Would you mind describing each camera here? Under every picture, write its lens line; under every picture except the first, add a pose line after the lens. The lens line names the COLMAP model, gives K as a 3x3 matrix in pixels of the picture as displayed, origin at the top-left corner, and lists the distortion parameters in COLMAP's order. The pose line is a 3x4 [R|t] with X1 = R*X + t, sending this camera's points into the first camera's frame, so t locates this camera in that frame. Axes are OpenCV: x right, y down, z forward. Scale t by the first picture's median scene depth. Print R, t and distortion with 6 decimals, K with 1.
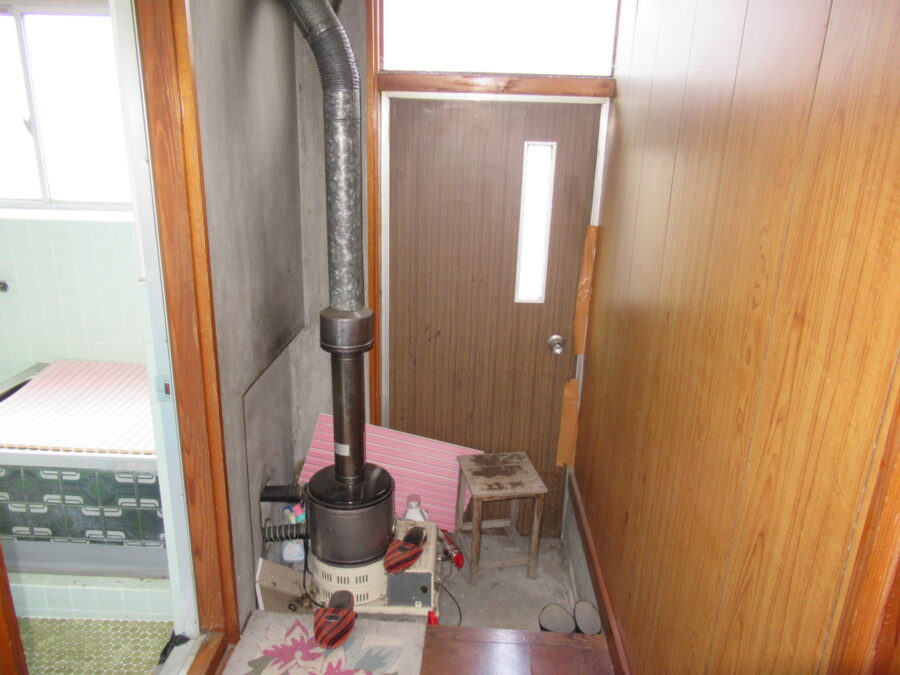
lens RADIAL K [[668.6, 0, 435.7], [0, 668.6, 337.8], [0, 0, 1]] dist [-0.002971, -0.003592]
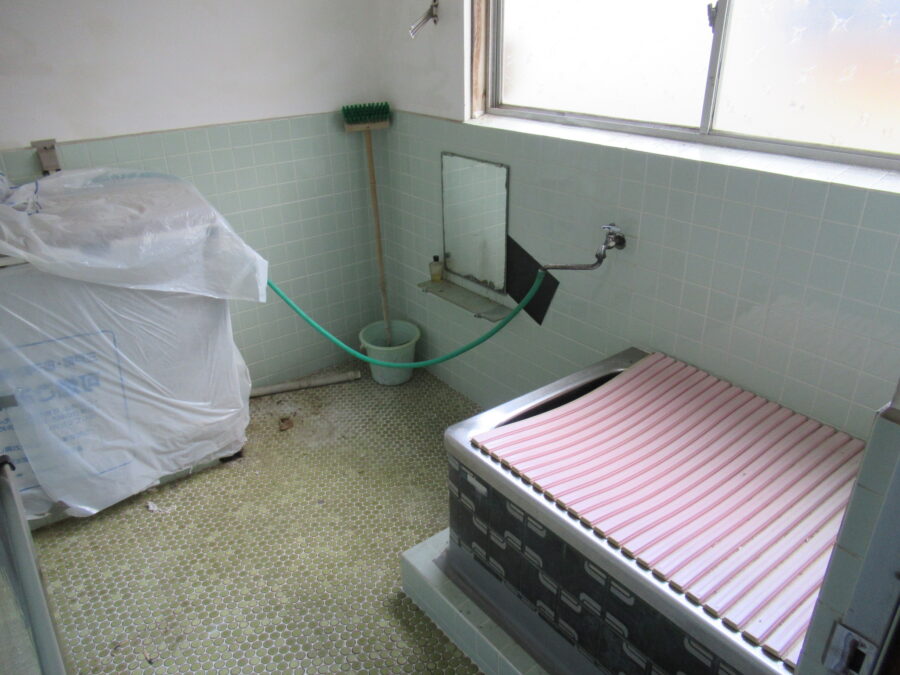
lens RADIAL K [[668.6, 0, 435.7], [0, 668.6, 337.8], [0, 0, 1]] dist [-0.002971, -0.003592]
pose [[0.641232, 0.300056, -0.706250, -0.216990], [-0.191380, 0.953829, 0.231480, -0.110706], [0.743099, -0.013270, 0.669050, 0.340420]]
